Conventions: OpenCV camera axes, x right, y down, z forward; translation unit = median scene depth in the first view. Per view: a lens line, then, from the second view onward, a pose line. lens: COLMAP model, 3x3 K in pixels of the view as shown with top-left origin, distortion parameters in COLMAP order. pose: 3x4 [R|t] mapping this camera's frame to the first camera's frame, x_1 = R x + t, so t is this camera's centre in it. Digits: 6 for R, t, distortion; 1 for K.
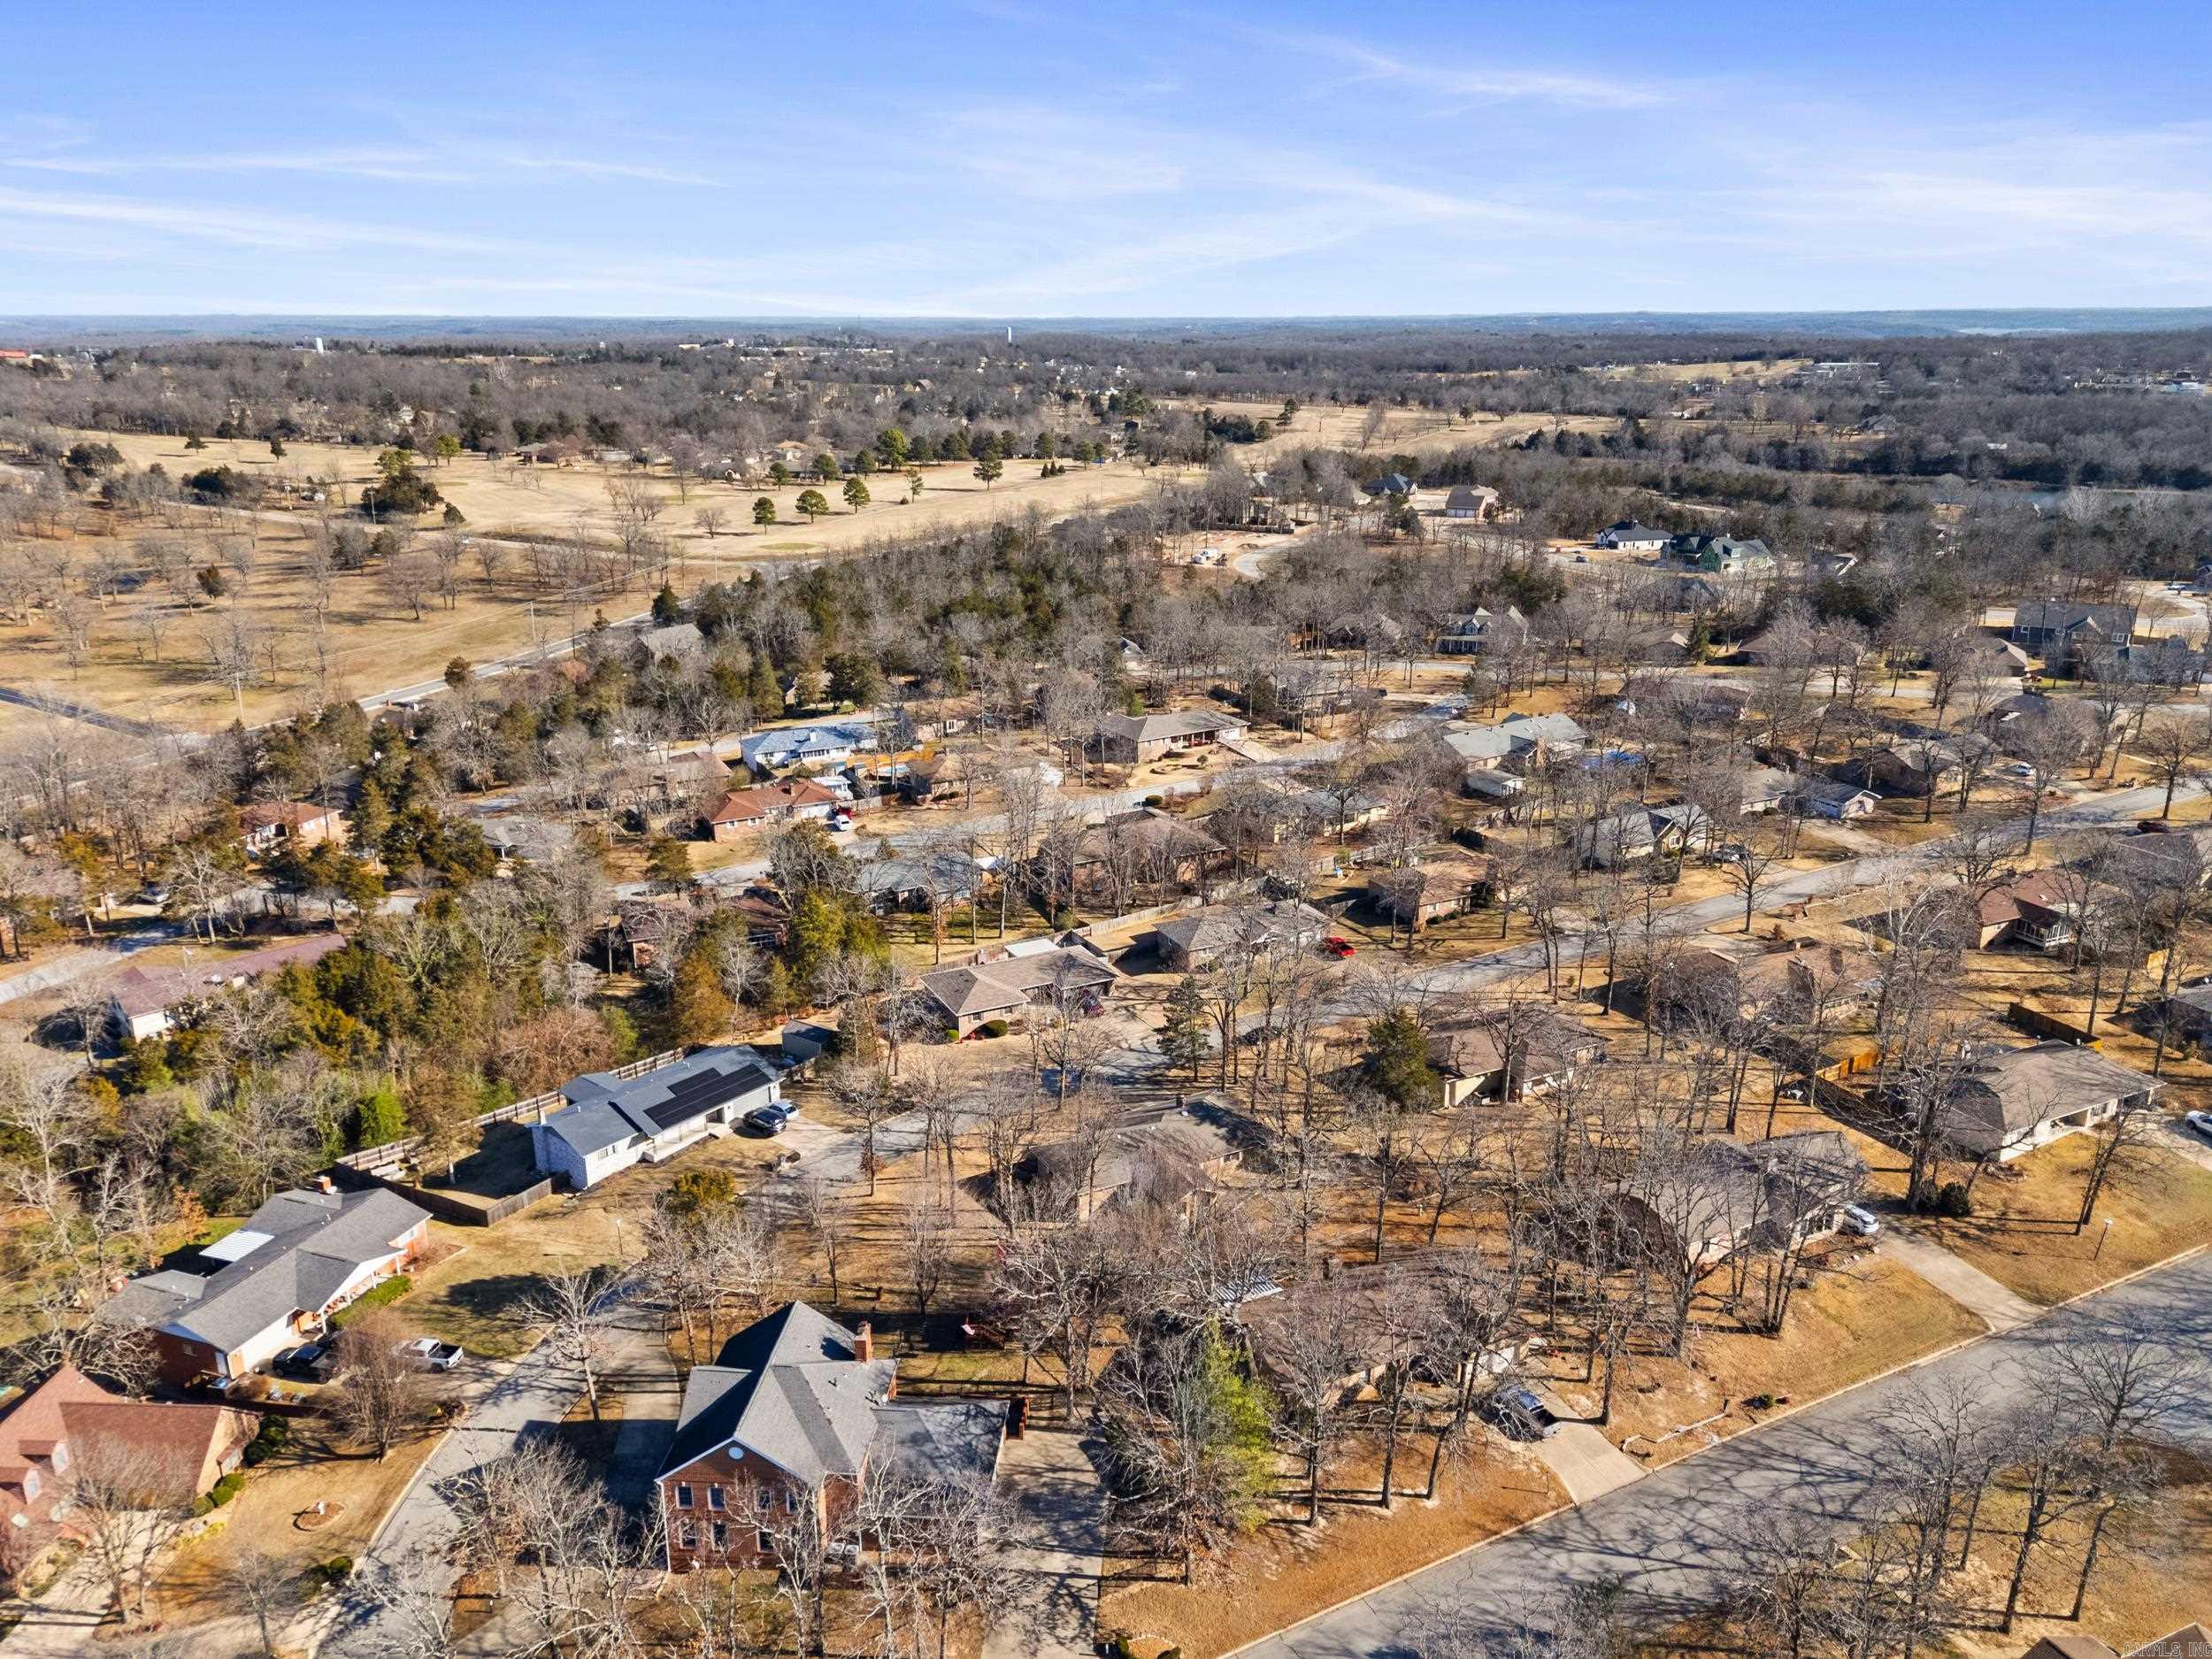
lens RADIAL K [[1538.9, 0, 1092.9], [0, 1538.9, 823.9], [0, 0, 1]] dist [0.082830, -0.078614]
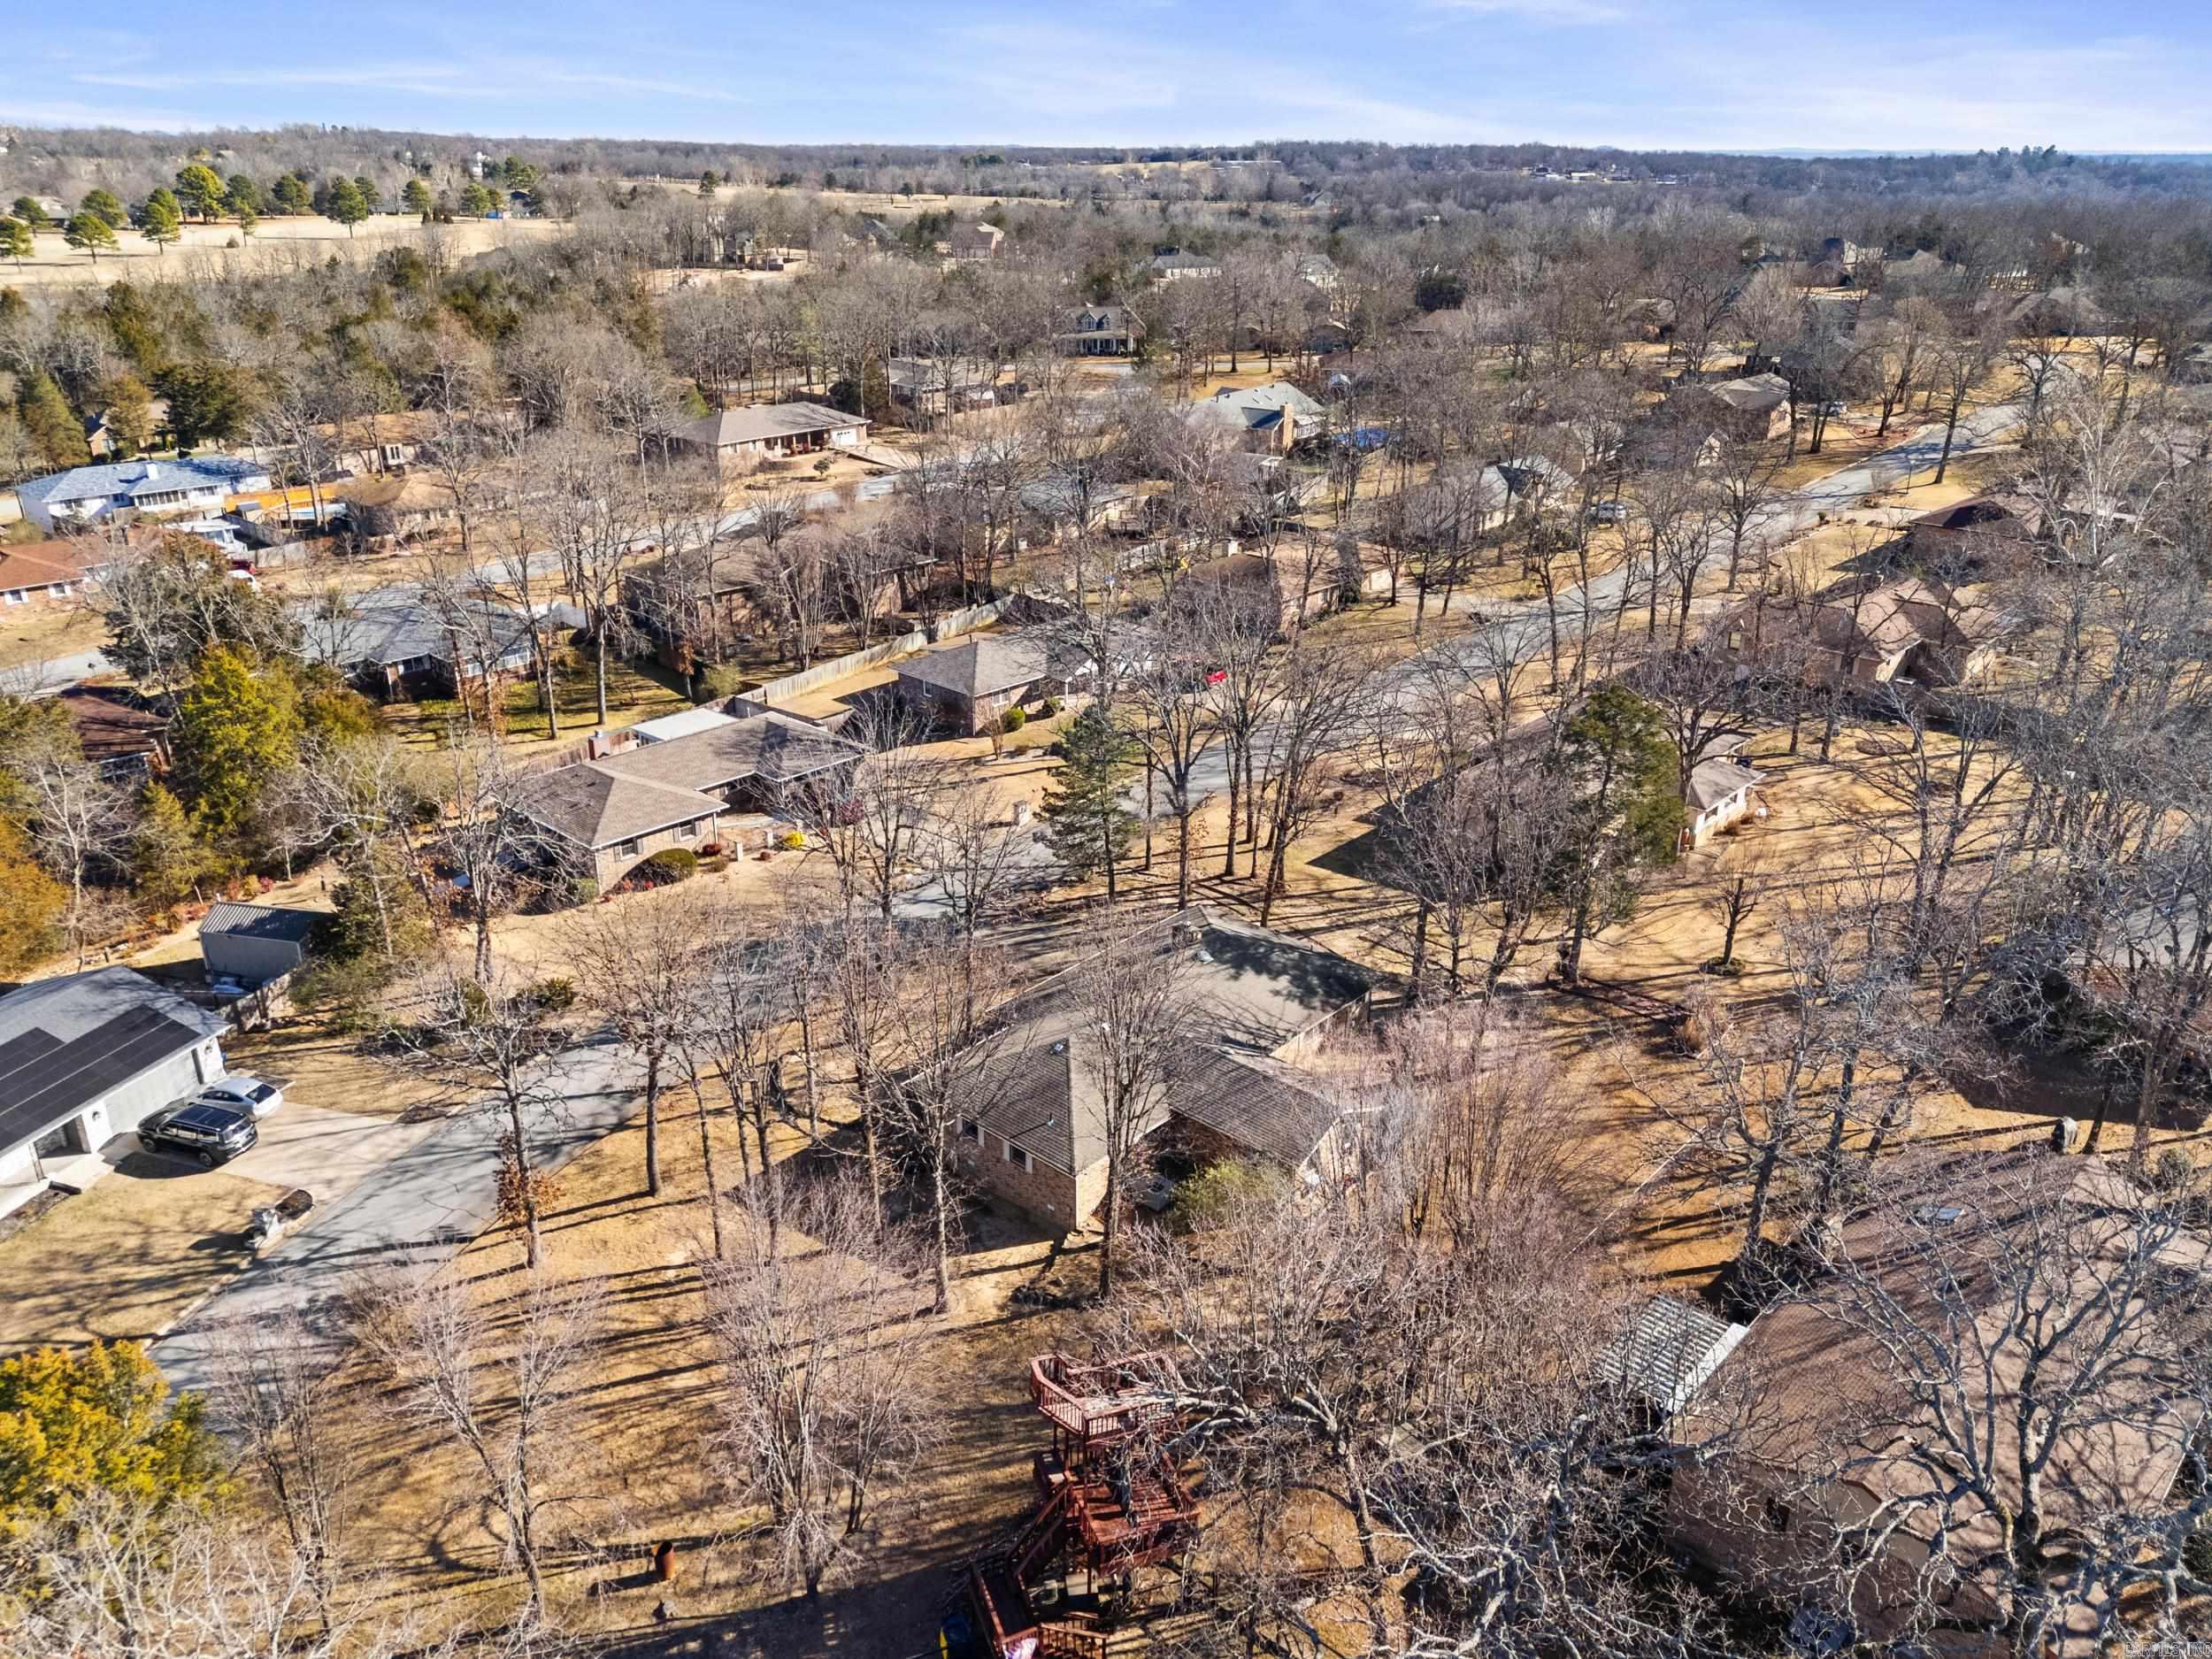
lens RADIAL K [[1538.9, 0, 1092.9], [0, 1538.9, 823.9], [0, 0, 1]] dist [0.082830, -0.078614]
pose [[0.931448, -0.122177, 0.342749, -0.105022], [0.088523, 0.989731, 0.112235, 0.071060], [-0.352941, -0.074200, 0.932699, 0.451427]]
